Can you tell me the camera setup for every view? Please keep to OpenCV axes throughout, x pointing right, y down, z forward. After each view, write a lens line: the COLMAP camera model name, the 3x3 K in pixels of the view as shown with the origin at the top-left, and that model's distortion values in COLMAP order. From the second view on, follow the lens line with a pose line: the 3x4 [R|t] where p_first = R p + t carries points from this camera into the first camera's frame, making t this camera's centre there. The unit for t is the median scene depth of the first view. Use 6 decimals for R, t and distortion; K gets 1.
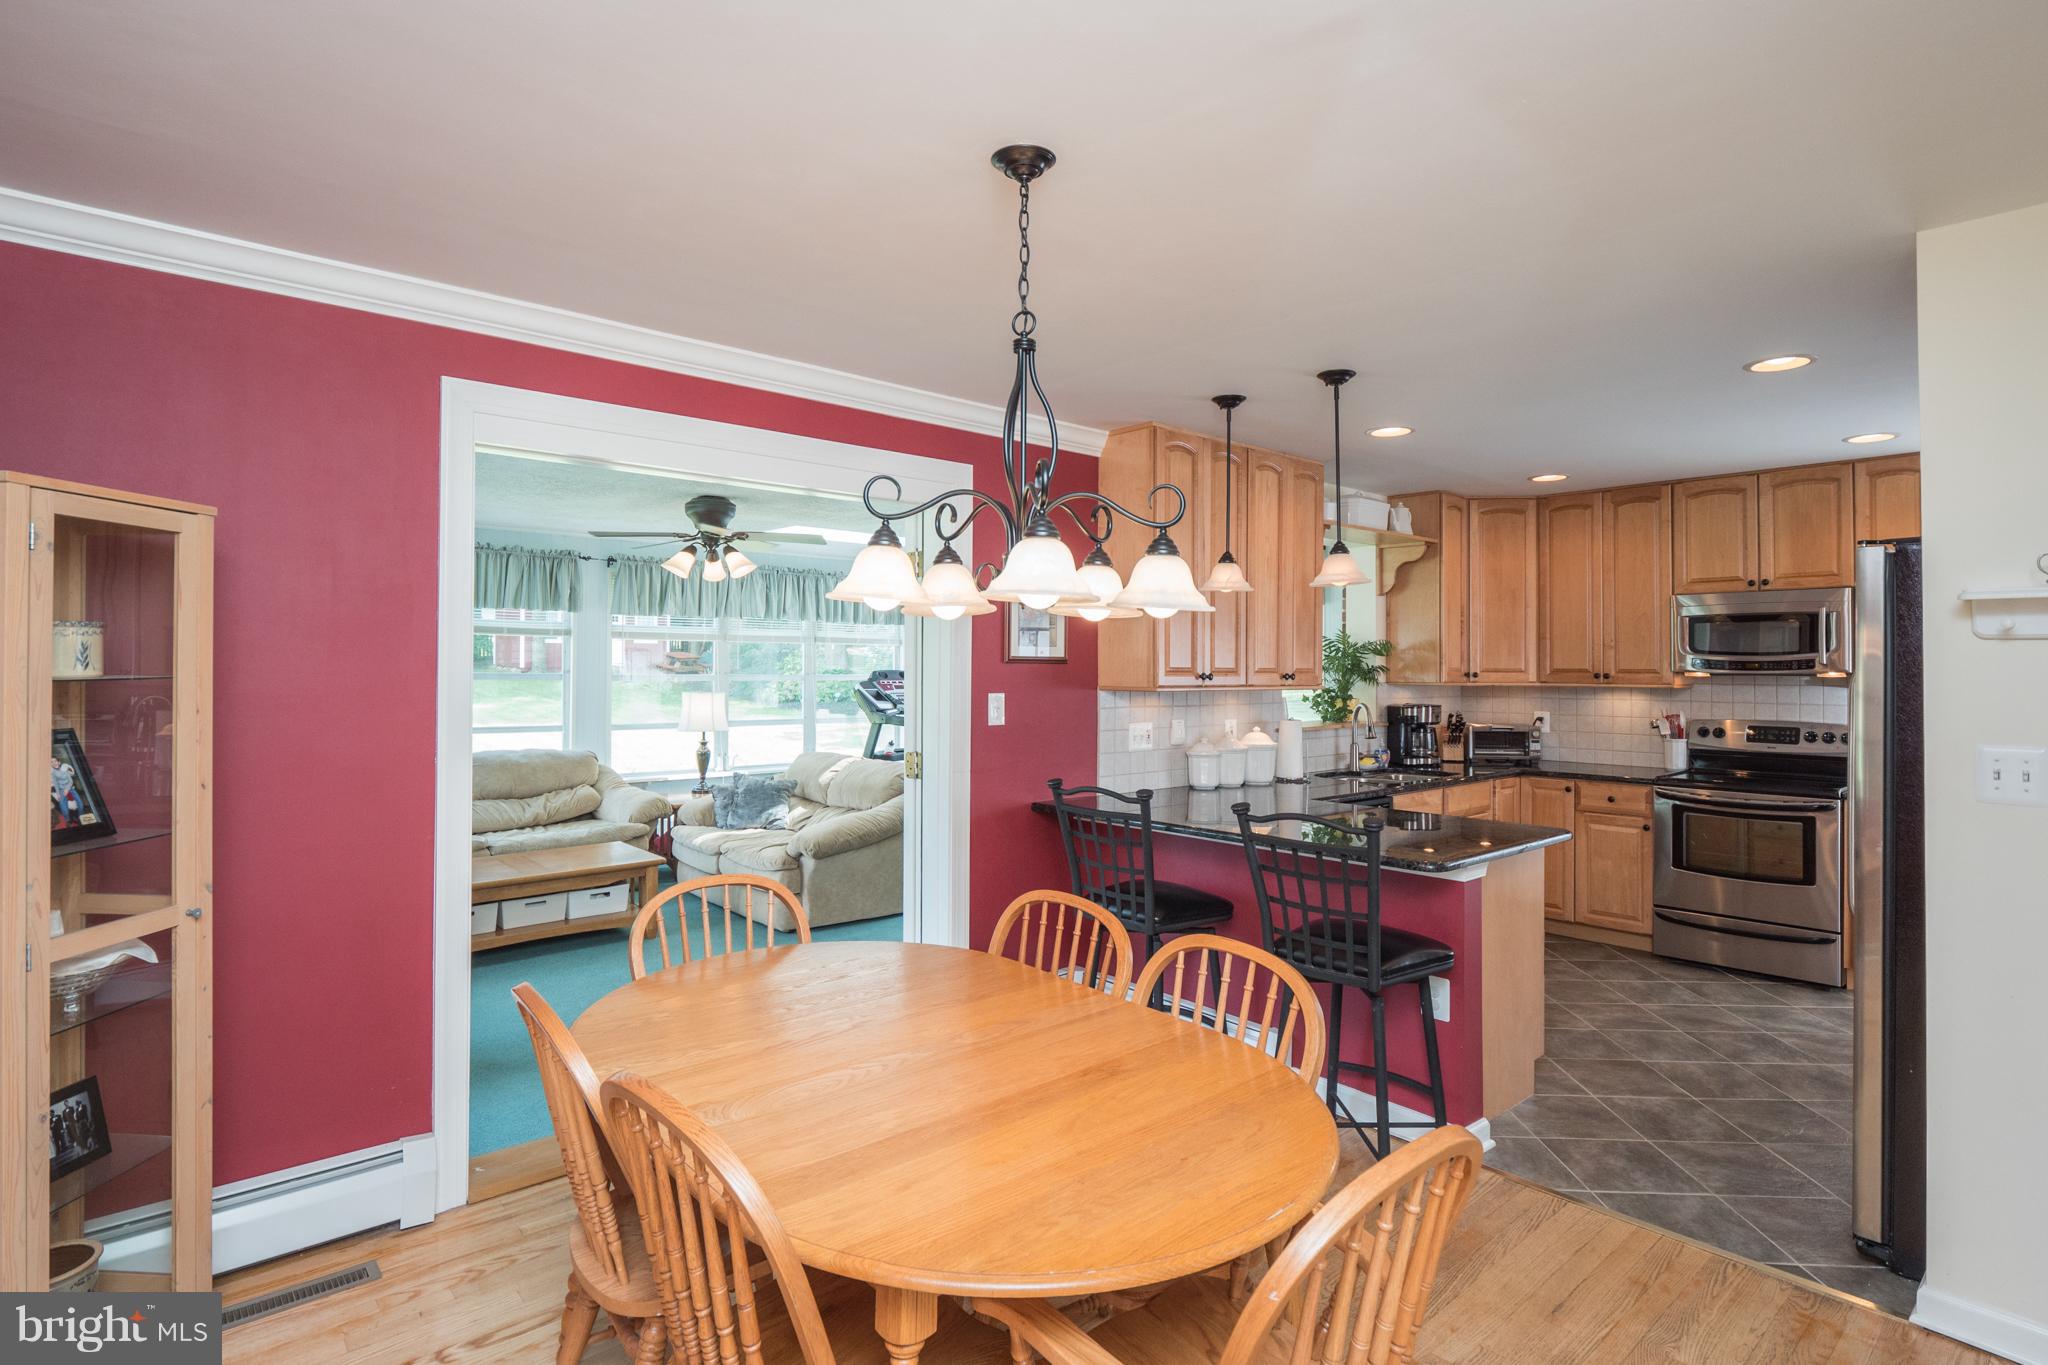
lens RADIAL K [[1020.8, 0, 1029.9], [0, 1020.8, 655.3], [0, 0, 1]] dist [0.016300, -0.033234]
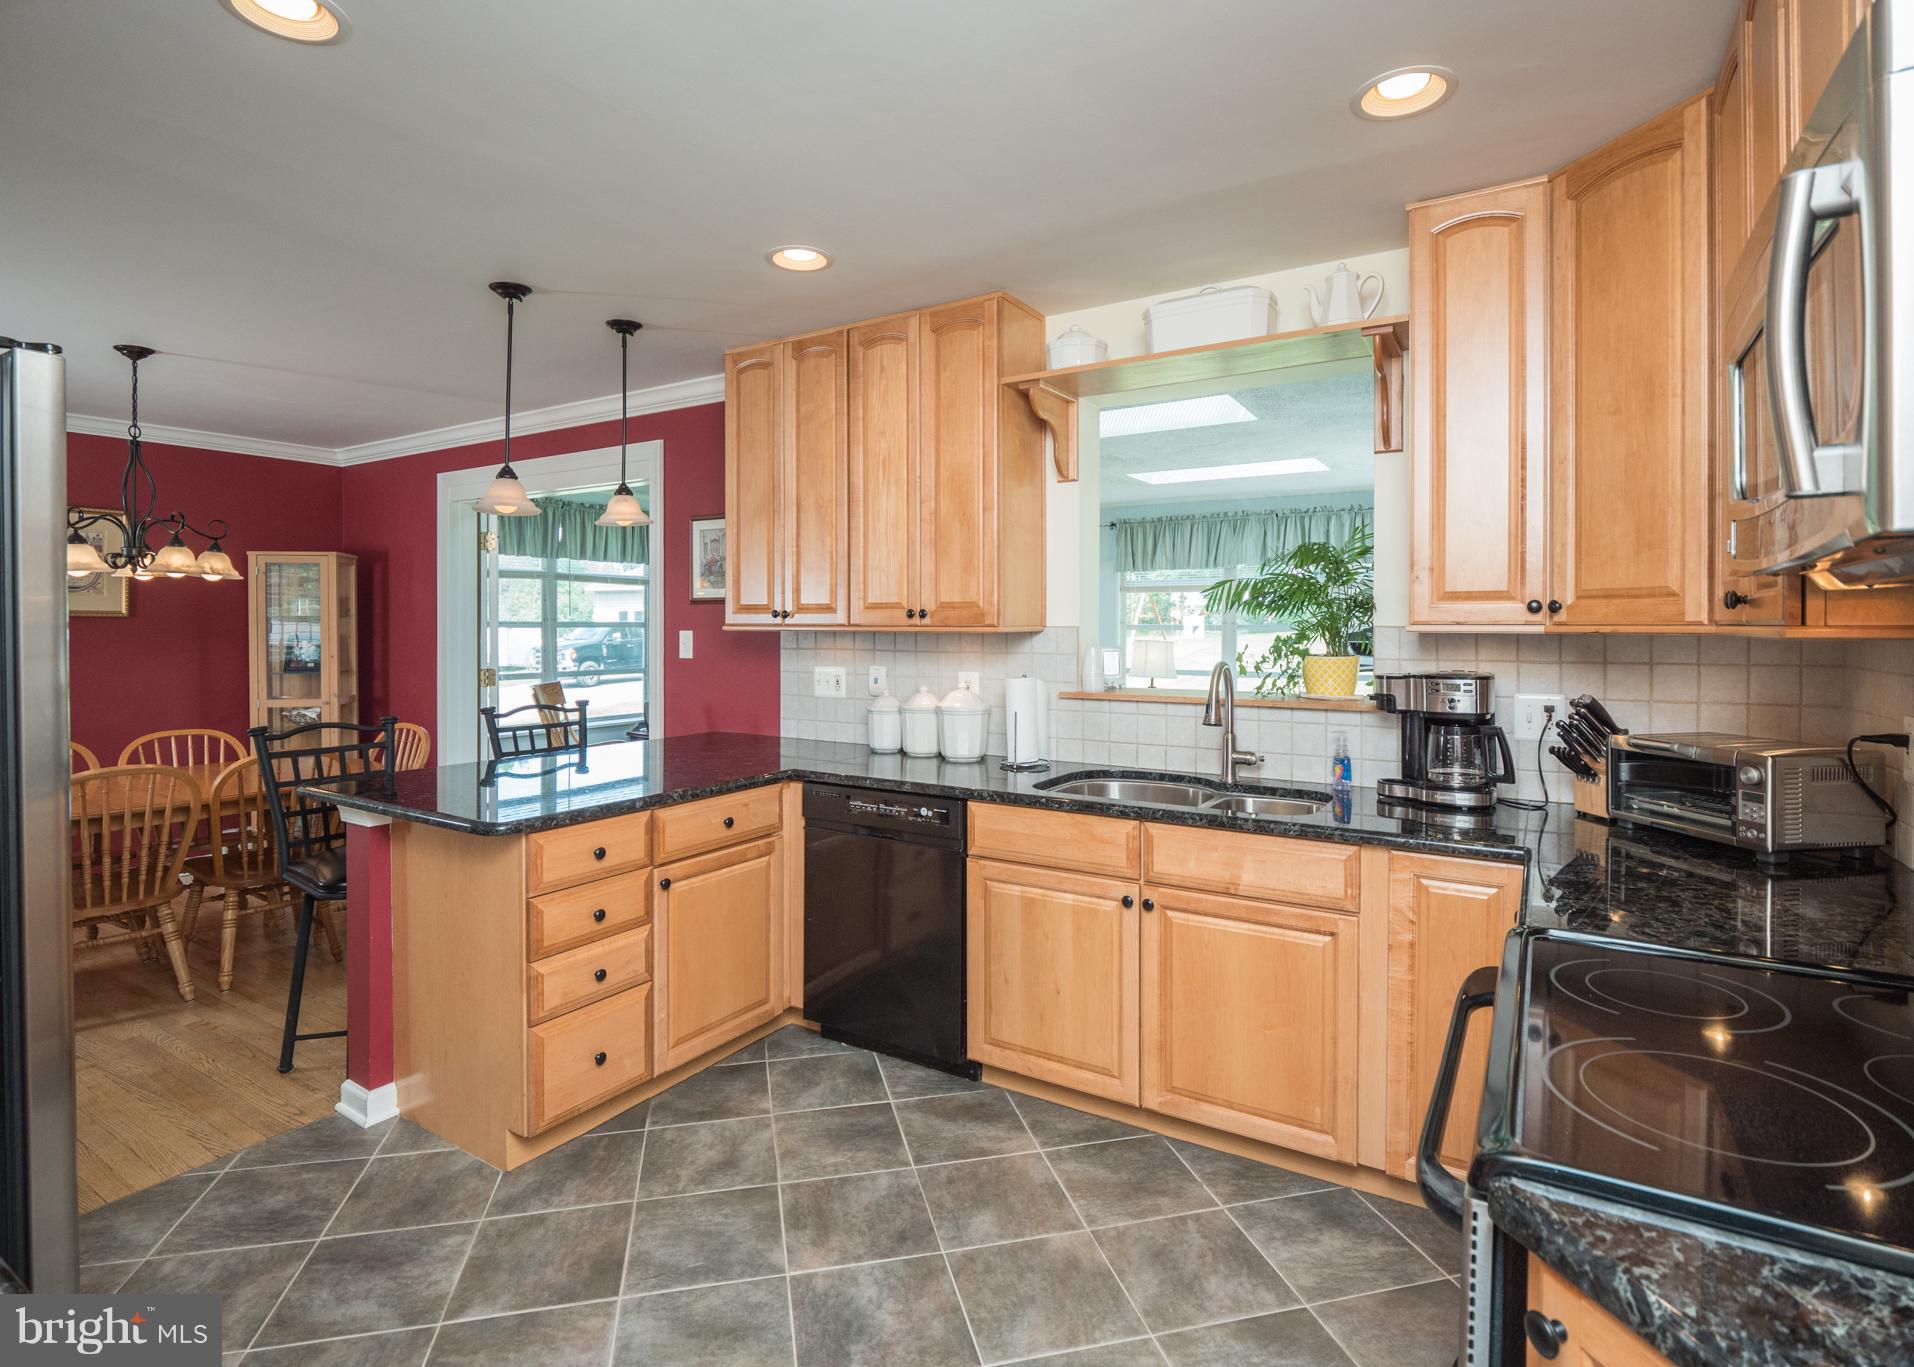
lens RADIAL K [[954.8, 0, 950.8], [0, 954.8, 638.6], [0, 0, 1]] dist [-0.013728, -0.000317]
pose [[0.280300, 0.018307, -0.959738, 0.837777], [0.020442, 0.999478, 0.025035, 0.019666], [0.959695, -0.026636, 0.279779, 0.762271]]
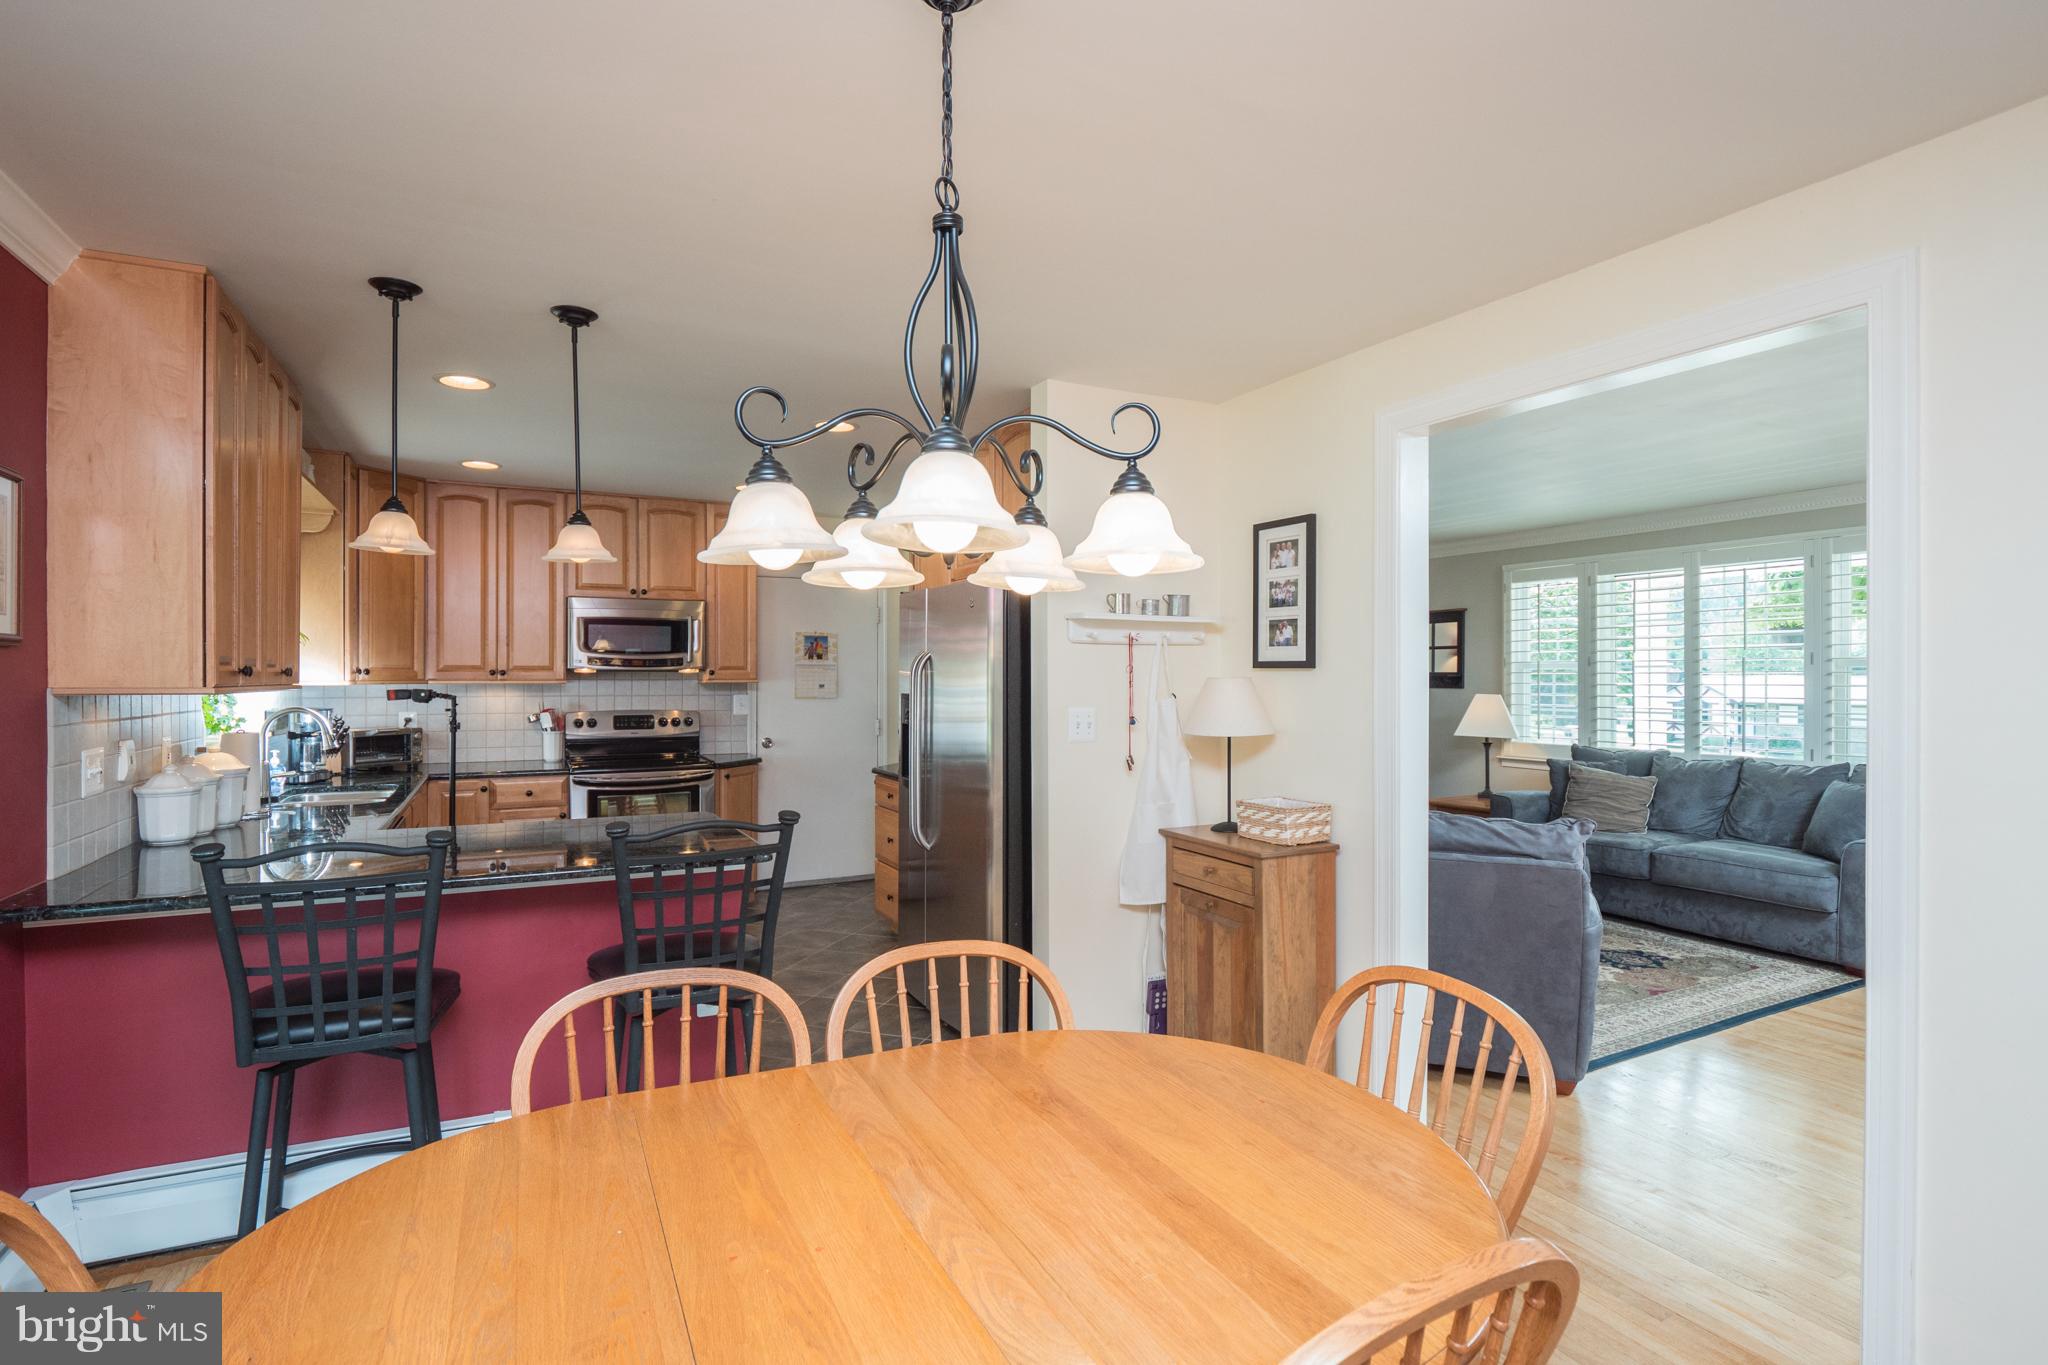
lens RADIAL K [[1000.1, 0, 1013.5], [0, 1000.1, 667.8], [0, 0, 1]] dist [-0.032342, 0.000010]
pose [[0.270920, 0.004283, 0.962592, -0.261188], [-0.010465, 0.999944, -0.001504, 0.012573], [-0.962545, -0.009666, 0.270950, 0.277557]]
